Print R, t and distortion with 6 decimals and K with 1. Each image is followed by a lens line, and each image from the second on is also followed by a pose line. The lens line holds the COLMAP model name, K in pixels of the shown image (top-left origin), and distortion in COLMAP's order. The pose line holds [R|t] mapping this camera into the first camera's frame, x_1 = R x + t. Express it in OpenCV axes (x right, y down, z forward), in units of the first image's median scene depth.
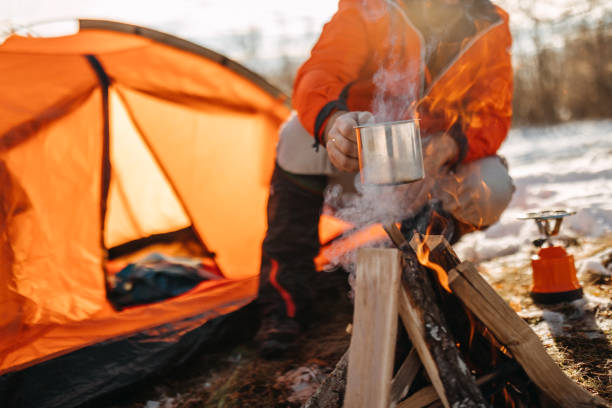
lens RADIAL K [[638.5, 0, 318.2], [0, 638.5, 215.2], [0, 0, 1]] dist [-0.014933, 0.000000]
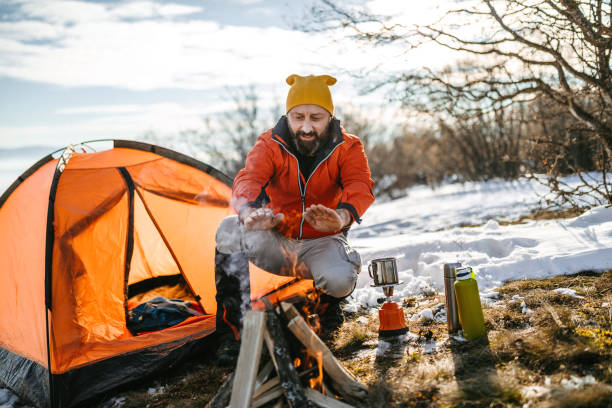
lens RADIAL K [[583.2, 0, 307.8], [0, 583.2, 202.1], [0, 0, 1]] dist [-0.010965, 0.000000]
pose [[0.999674, 0.017938, -0.018170, 0.169399], [-0.019263, 0.996952, -0.075607, -0.095365], [0.016758, 0.075932, 0.996972, -0.563728]]
